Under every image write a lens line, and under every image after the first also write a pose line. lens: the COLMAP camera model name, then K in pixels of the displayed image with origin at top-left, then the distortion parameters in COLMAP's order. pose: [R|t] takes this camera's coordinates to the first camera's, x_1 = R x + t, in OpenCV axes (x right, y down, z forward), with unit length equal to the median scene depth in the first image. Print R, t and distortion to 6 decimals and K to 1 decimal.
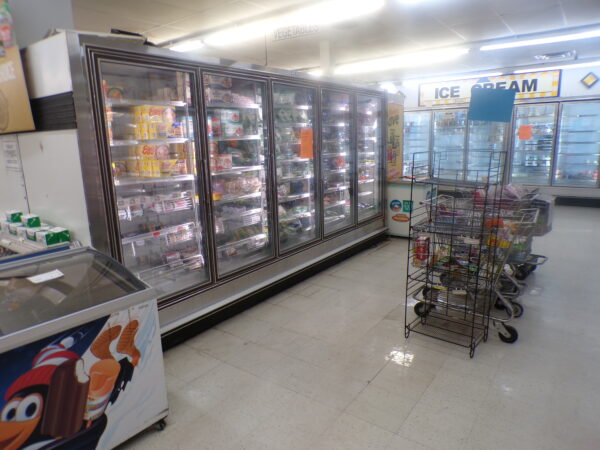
lens RADIAL K [[404.4, 0, 297.4], [0, 404.4, 223.6], [0, 0, 1]] dist [-0.025187, 0.007831]
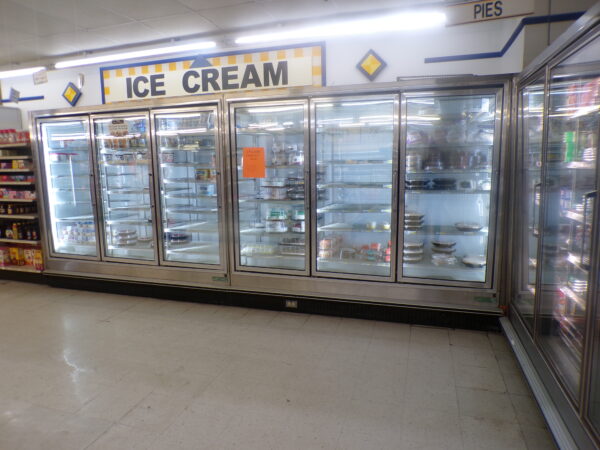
lens RADIAL K [[404.4, 0, 300.7], [0, 404.4, 224.1], [0, 0, 1]] dist [-0.025187, 0.007831]
pose [[0.938457, -0.041350, 0.342912, 0.420351], [0.064181, 0.996394, -0.055496, -0.116877], [-0.339380, 0.074089, 0.937727, 0.506935]]
